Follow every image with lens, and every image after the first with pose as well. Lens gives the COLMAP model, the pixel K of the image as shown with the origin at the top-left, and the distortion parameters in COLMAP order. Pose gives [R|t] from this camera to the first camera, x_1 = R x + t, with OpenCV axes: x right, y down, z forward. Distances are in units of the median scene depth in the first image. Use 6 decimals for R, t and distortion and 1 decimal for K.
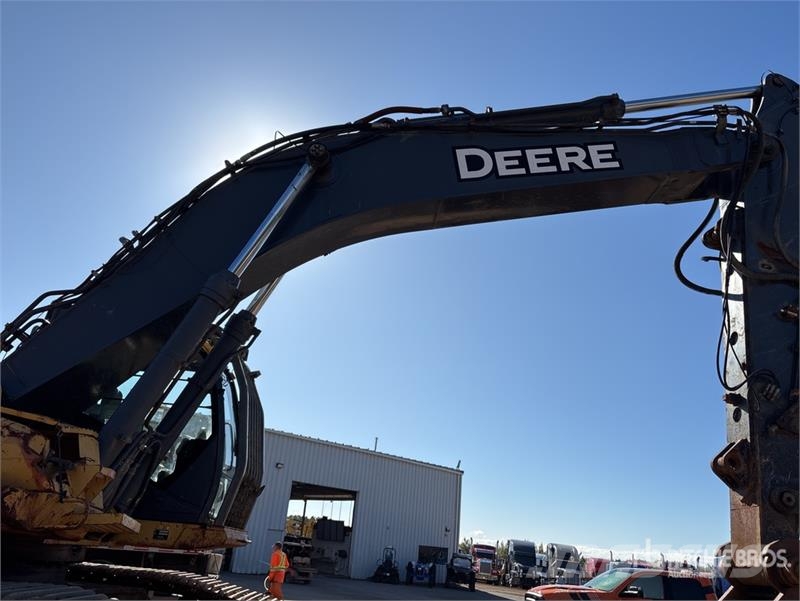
lens RADIAL K [[605.5, 0, 402.4], [0, 605.5, 300.9], [0, 0, 1]] dist [0.049019, -0.057450]
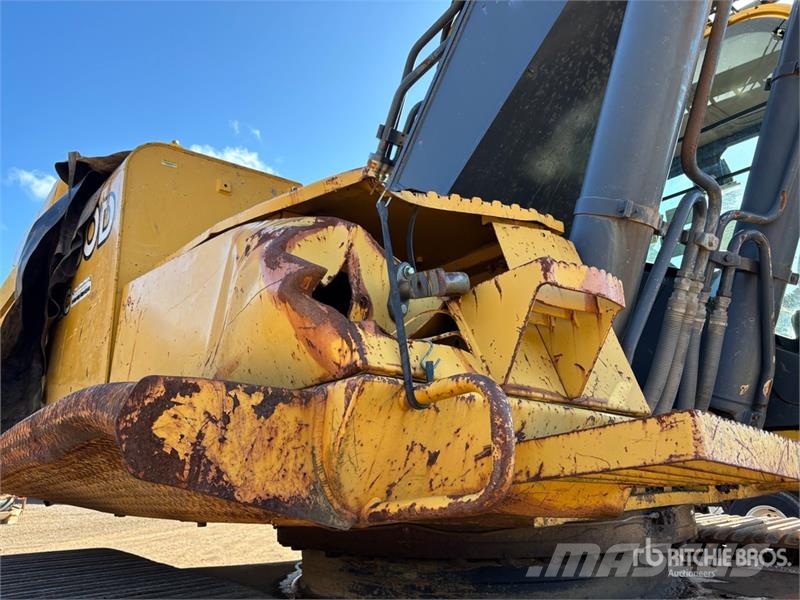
lens RADIAL K [[605.5, 0, 402.4], [0, 605.5, 300.4], [0, 0, 1]] dist [0.049019, -0.057450]
pose [[0.578659, -0.298897, -0.758825, -0.363266], [0.390354, 0.918431, -0.064093, 0.303813], [0.716085, -0.259122, 0.648134, 0.850103]]
